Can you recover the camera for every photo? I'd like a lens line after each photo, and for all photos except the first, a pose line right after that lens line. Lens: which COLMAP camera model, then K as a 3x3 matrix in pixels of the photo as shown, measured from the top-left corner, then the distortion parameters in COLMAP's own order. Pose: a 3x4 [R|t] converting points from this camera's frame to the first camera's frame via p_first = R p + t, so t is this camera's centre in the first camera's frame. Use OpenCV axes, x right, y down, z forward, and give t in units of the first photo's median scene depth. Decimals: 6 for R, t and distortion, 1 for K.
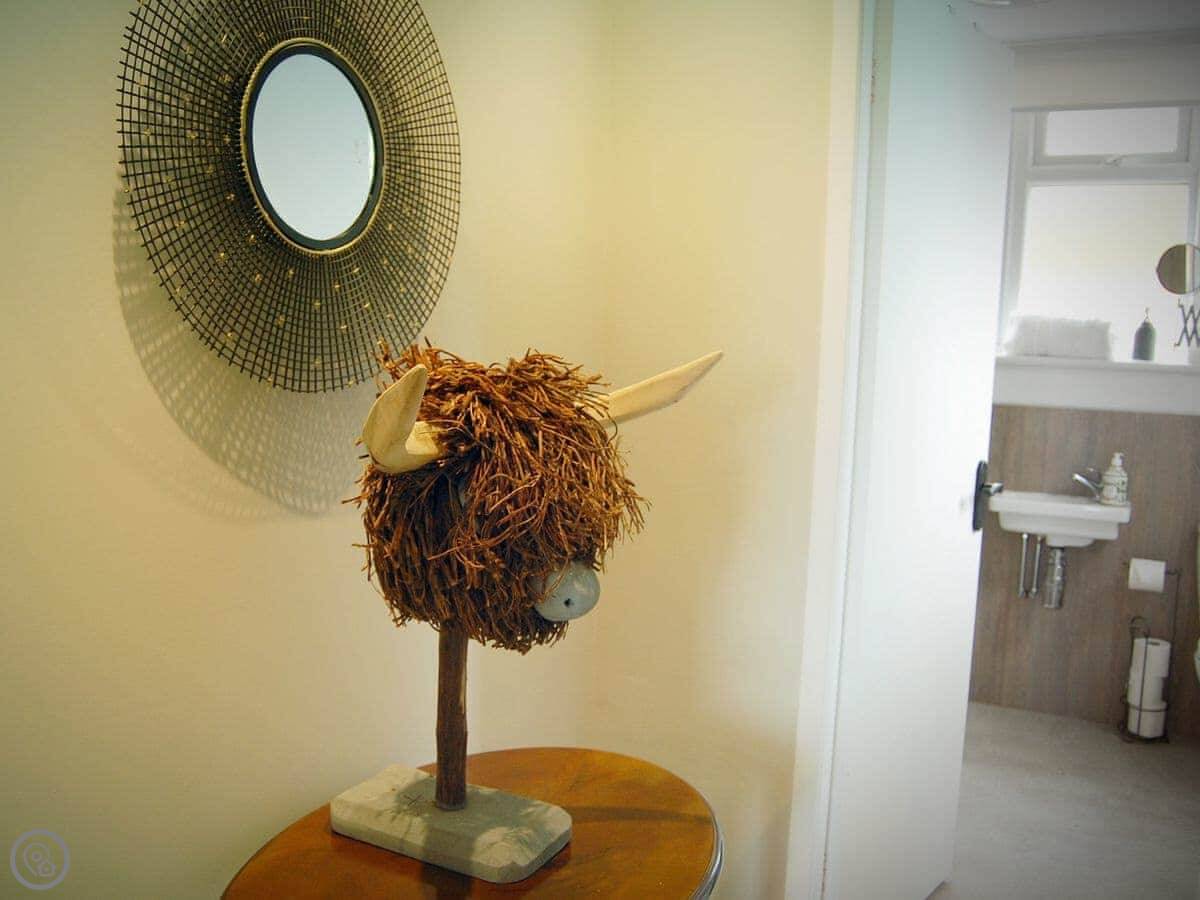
lens RADIAL K [[1089.8, 0, 565.8], [0, 1089.8, 464.4], [0, 0, 1]] dist [-0.075629, -0.007623]
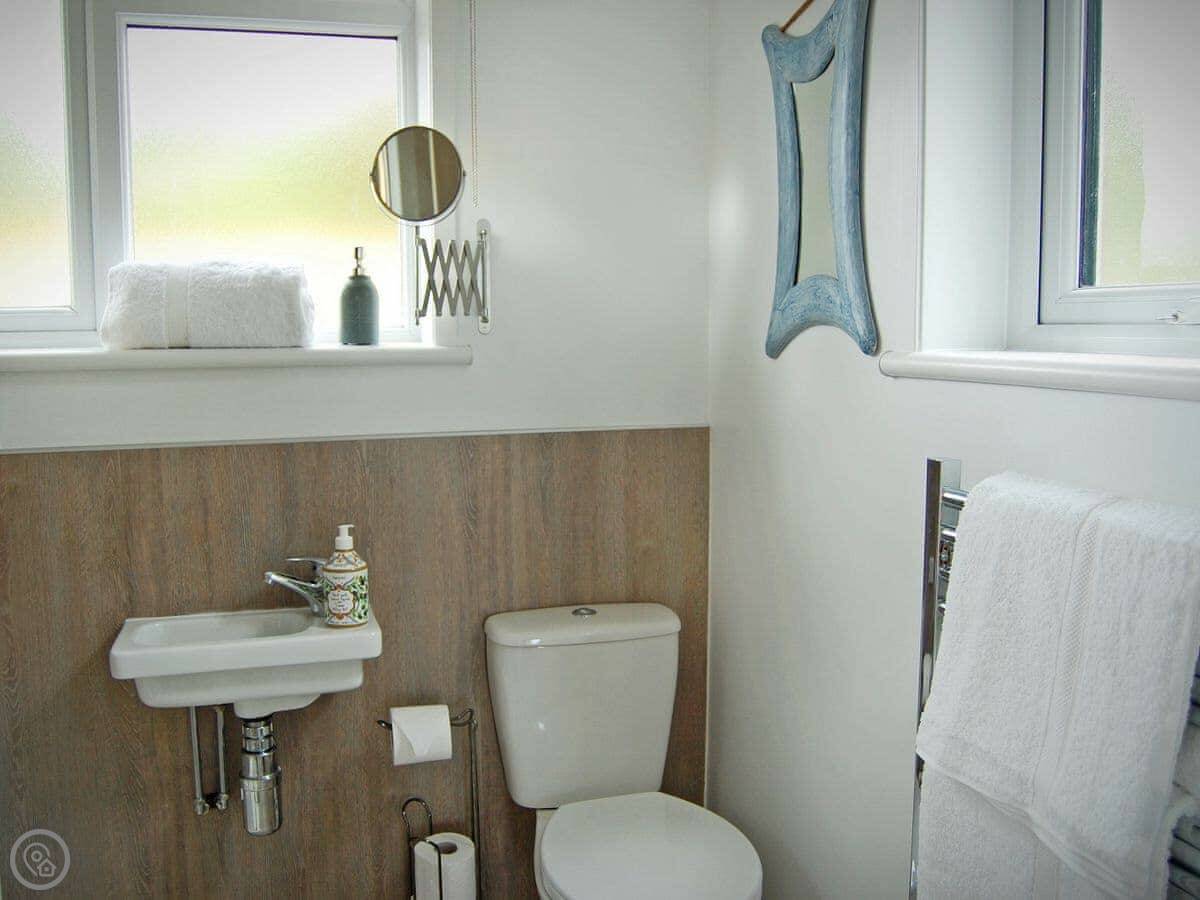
lens RADIAL K [[1089.8, 0, 565.8], [0, 1089.8, 464.4], [0, 0, 1]] dist [-0.075629, -0.007623]
pose [[0.719913, -0.122542, 0.683161, 0.232004], [0.110420, 0.991976, 0.061575, -0.060158], [-0.685225, 0.031106, 0.727667, 0.529980]]
